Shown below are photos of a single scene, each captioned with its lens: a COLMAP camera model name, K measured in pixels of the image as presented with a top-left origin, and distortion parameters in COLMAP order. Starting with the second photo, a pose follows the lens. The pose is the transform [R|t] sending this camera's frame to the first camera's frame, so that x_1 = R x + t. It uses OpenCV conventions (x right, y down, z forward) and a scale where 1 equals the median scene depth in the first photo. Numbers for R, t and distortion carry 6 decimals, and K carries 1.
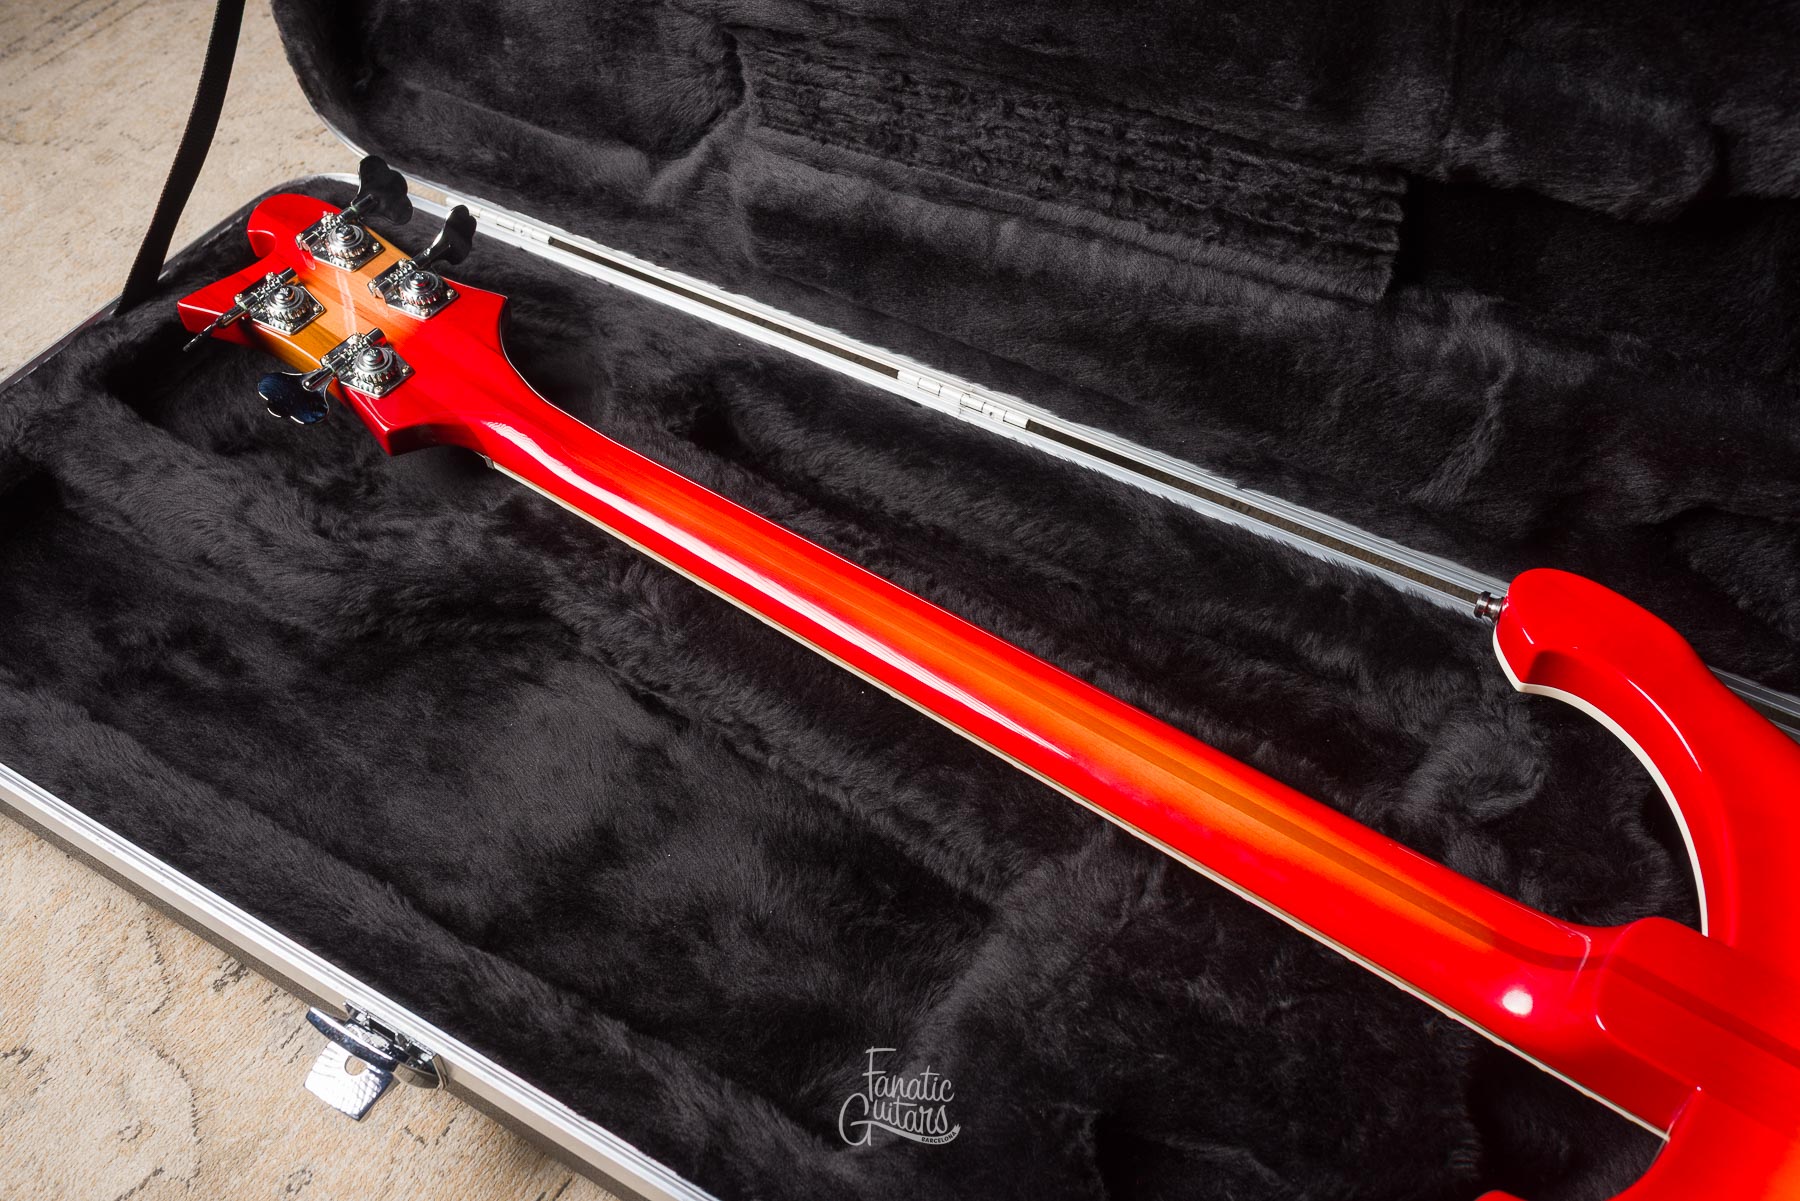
lens RADIAL K [[1738.3, 0, 900.0], [0, 1738.3, 600.5], [0, 0, 1]] dist [-0.001460, -0.002614]
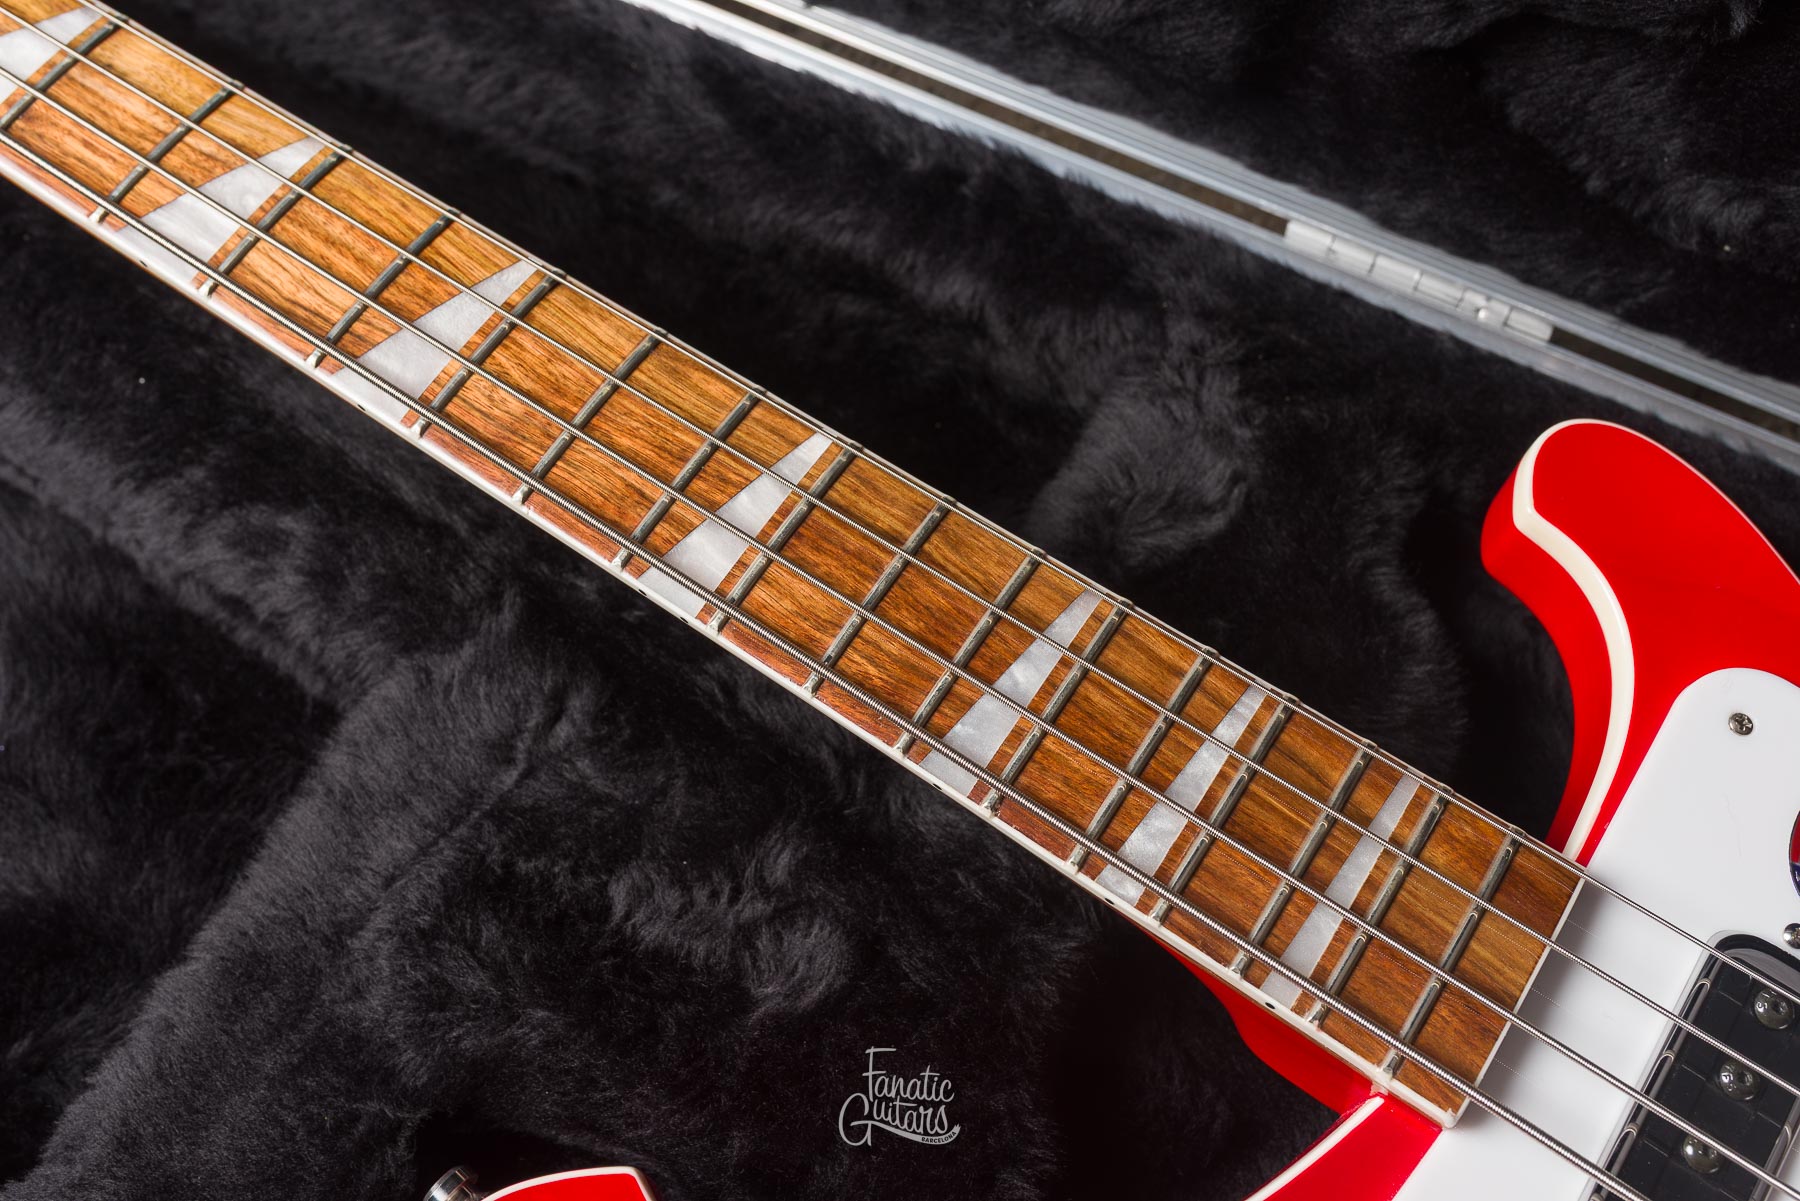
lens RADIAL K [[1792.4, 0, 900.0], [0, 1792.4, 600.5], [0, 0, 1]] dist [-0.000009, 0.003358]
pose [[0.999198, -0.036417, 0.016652, 0.215524], [0.031300, 0.969665, 0.242427, -0.014894], [-0.024975, -0.241712, 0.970027, 0.352450]]
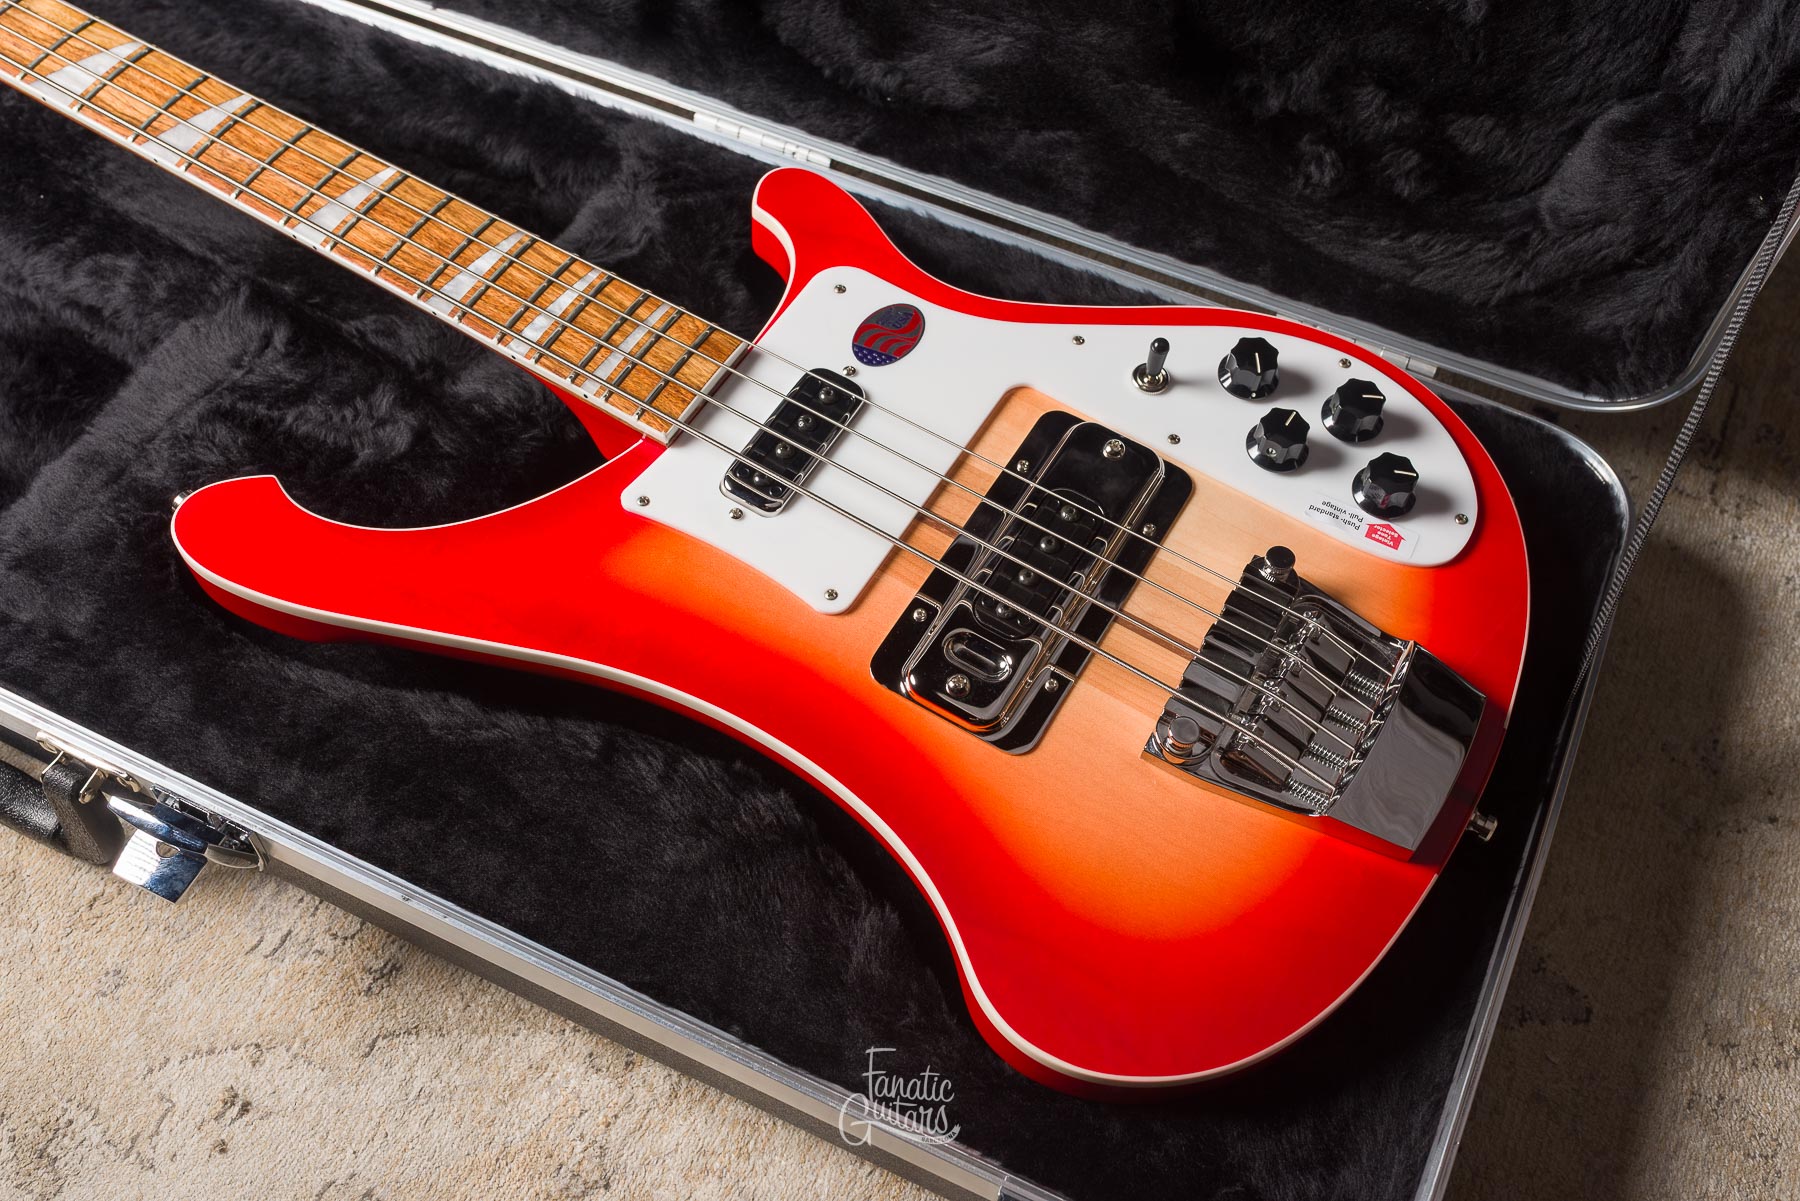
lens RADIAL K [[1738.3, 0, 900.0], [0, 1738.3, 600.5], [0, 0, 1]] dist [-0.001460, -0.002614]
pose [[0.994948, -0.060406, 0.080178, 0.384407], [0.049778, 0.990459, 0.128504, 0.178614], [-0.087176, -0.123864, 0.988463, -0.134218]]
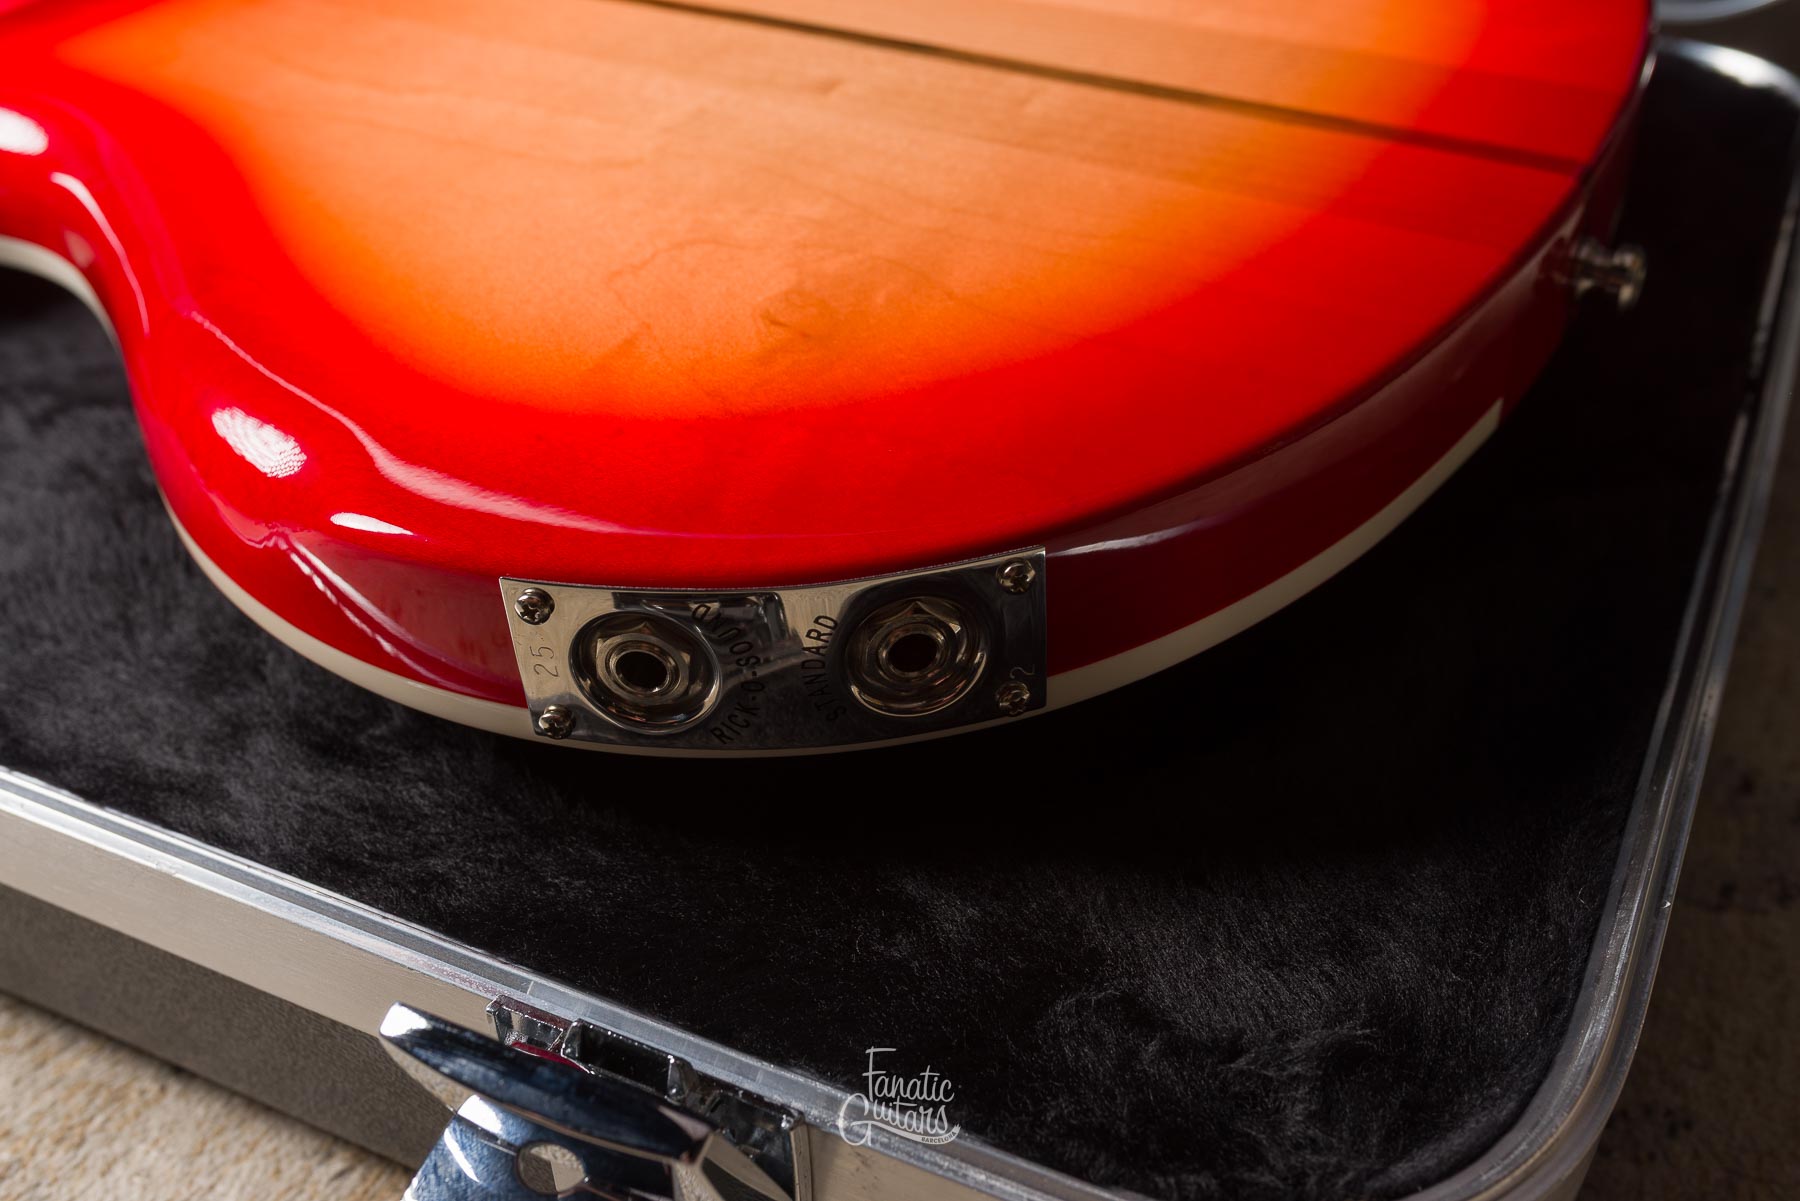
lens RADIAL K [[1815.8, 0, 901.6], [0, 1815.8, 577.6], [0, 0, 1]] dist [-0.000083, -0.004565]
pose [[0.996789, -0.061579, 0.051184, 0.521834], [0.071549, 0.971947, -0.224053, 0.514115], [-0.035951, 0.226995, 0.973232, 0.233796]]
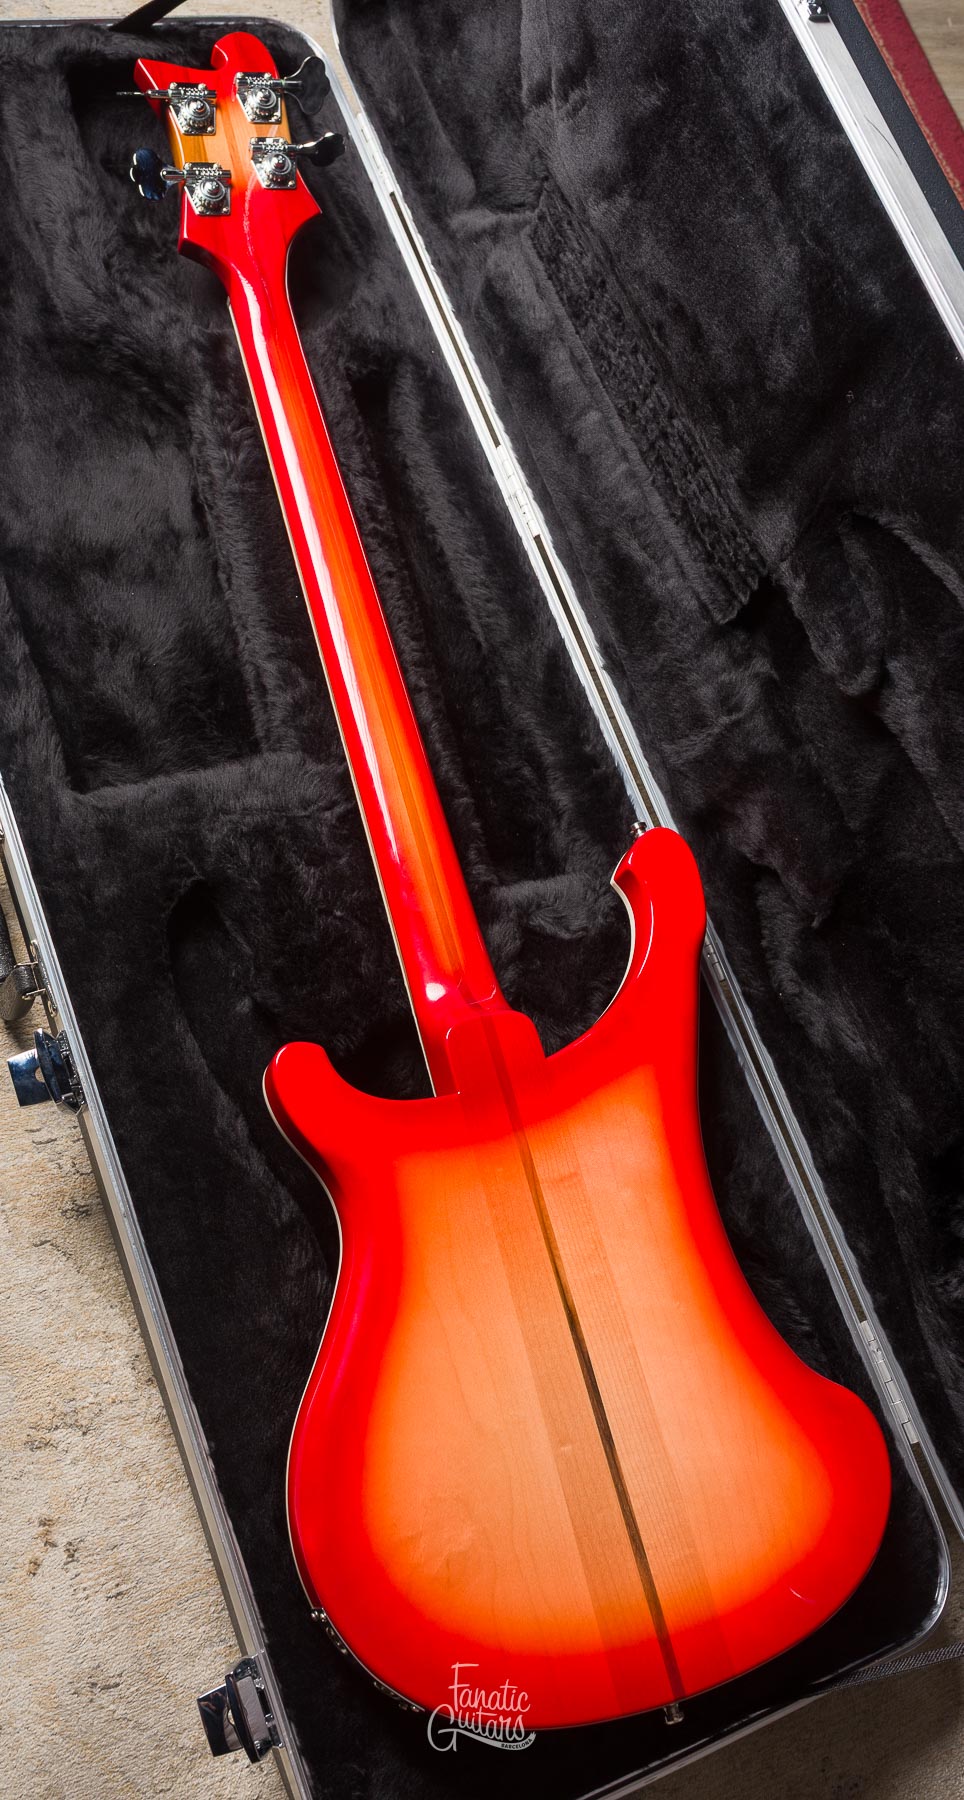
lens RADIAL K [[1718.1, 0, 425.4], [0, 1718.1, 904.1], [0, 0, 1]] dist [-0.000175, -0.001259]
pose [[0.742443, 0.669672, -0.017831, 0.249153], [-0.650770, 0.727293, 0.218045, -0.140552], [0.158987, -0.150282, 0.975776, -0.435048]]
